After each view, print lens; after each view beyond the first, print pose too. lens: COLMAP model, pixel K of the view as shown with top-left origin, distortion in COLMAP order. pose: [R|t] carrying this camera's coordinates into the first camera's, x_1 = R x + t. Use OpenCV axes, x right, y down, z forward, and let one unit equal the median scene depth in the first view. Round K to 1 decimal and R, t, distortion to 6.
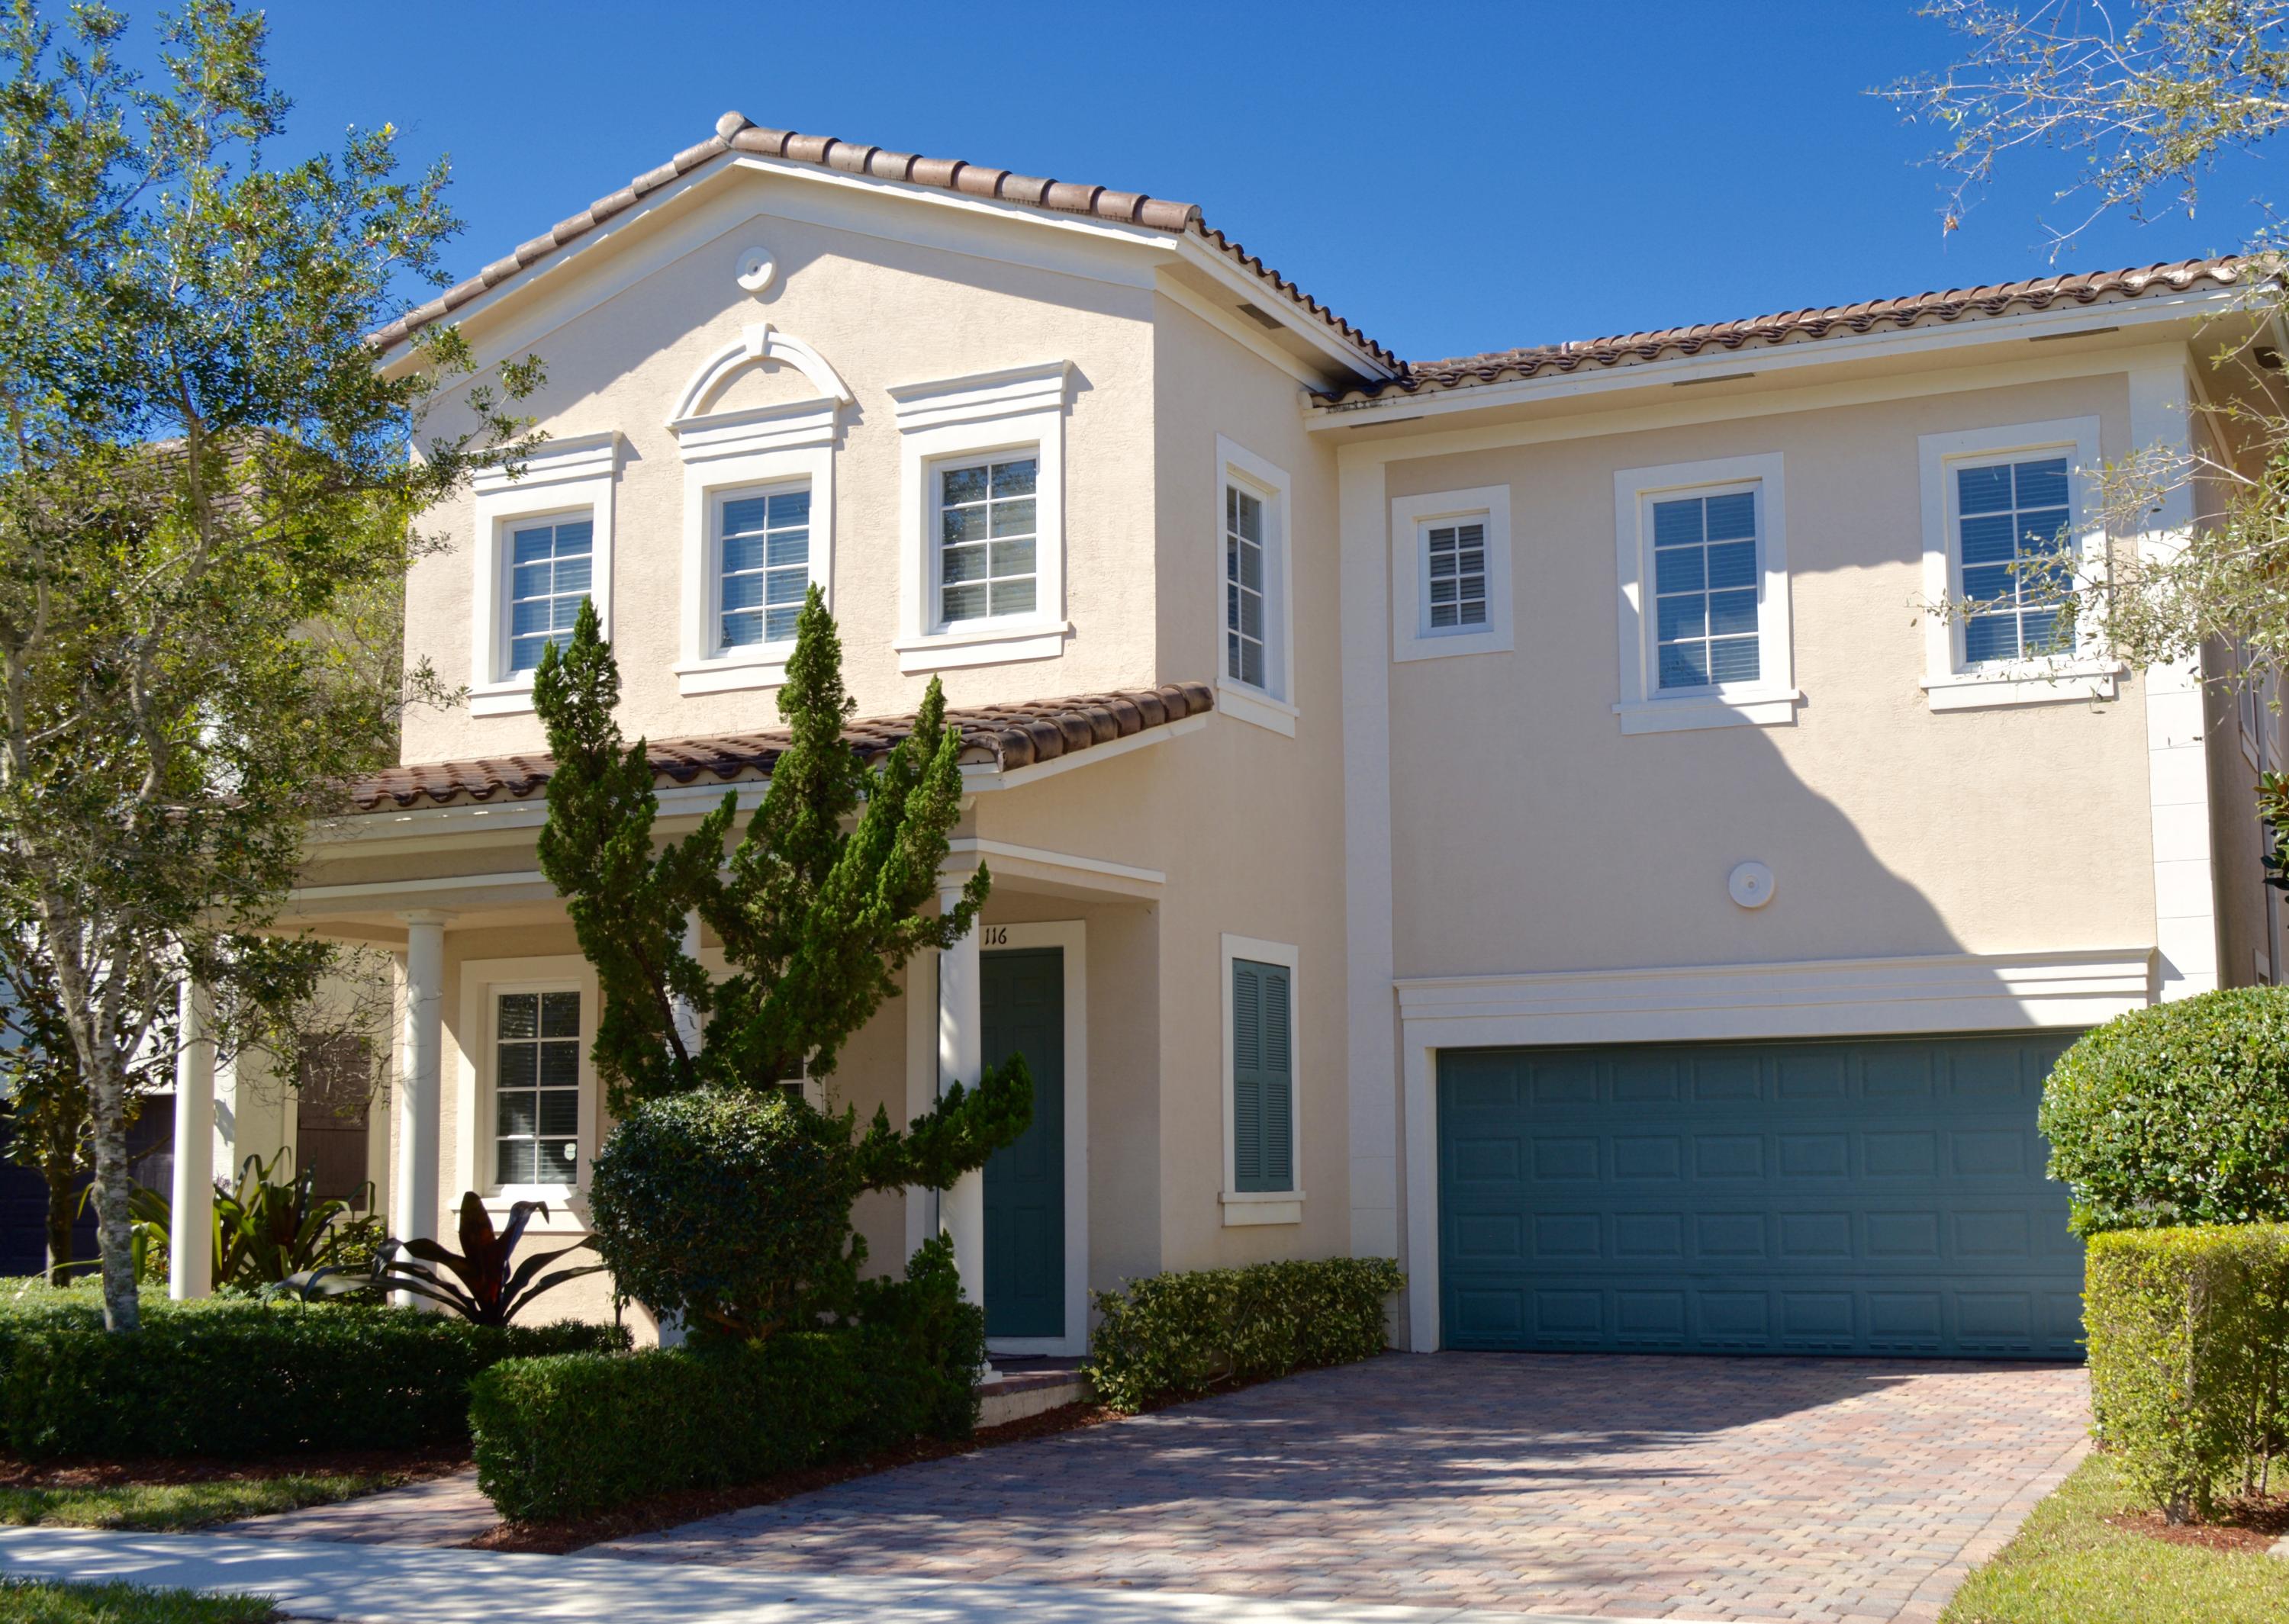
lens RADIAL K [[2634.1, 0, 1313.5], [0, 2634.1, 827.9], [0, 0, 1]] dist [-0.054589, -0.004593]
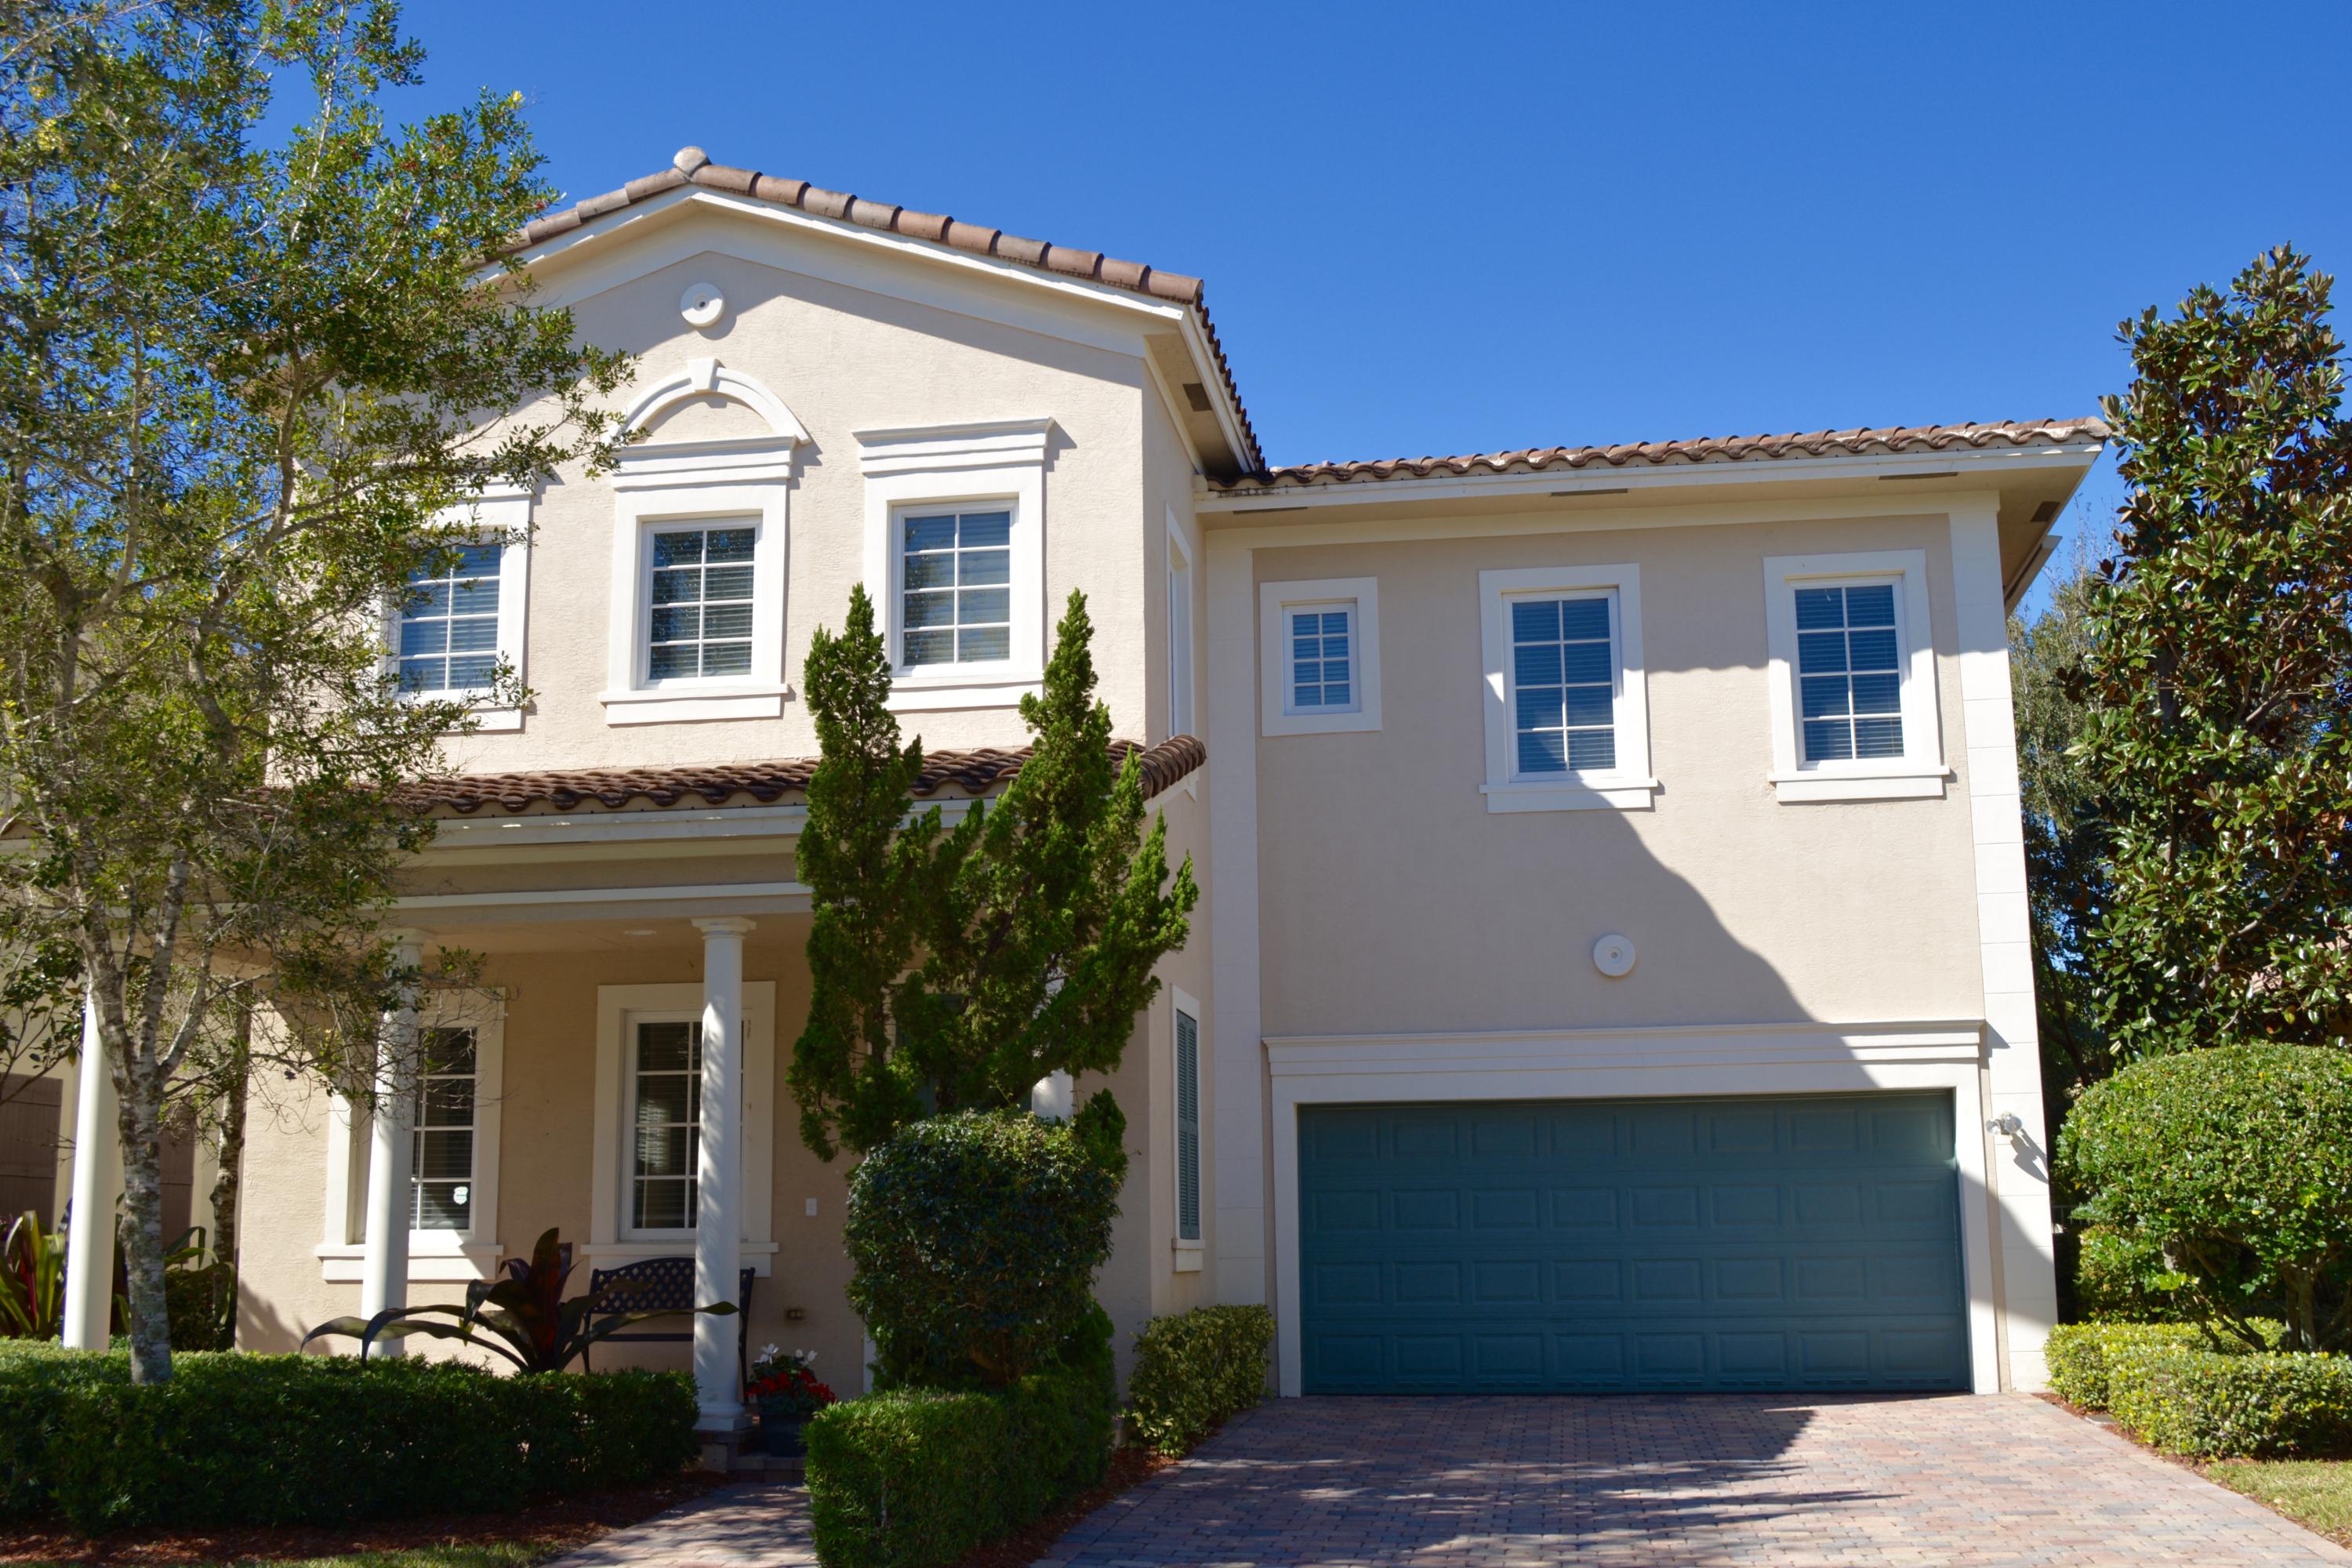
lens RADIAL K [[2336.3, 0, 1176.0], [0, 2336.3, 784.0], [0, 0, 1]] dist [-0.063721, 0.005860]
pose [[0.966798, 0.051051, 0.250391, -0.256476], [-0.033765, 0.996771, -0.072853, 0.027768], [-0.253302, 0.061980, 0.965400, 0.114069]]
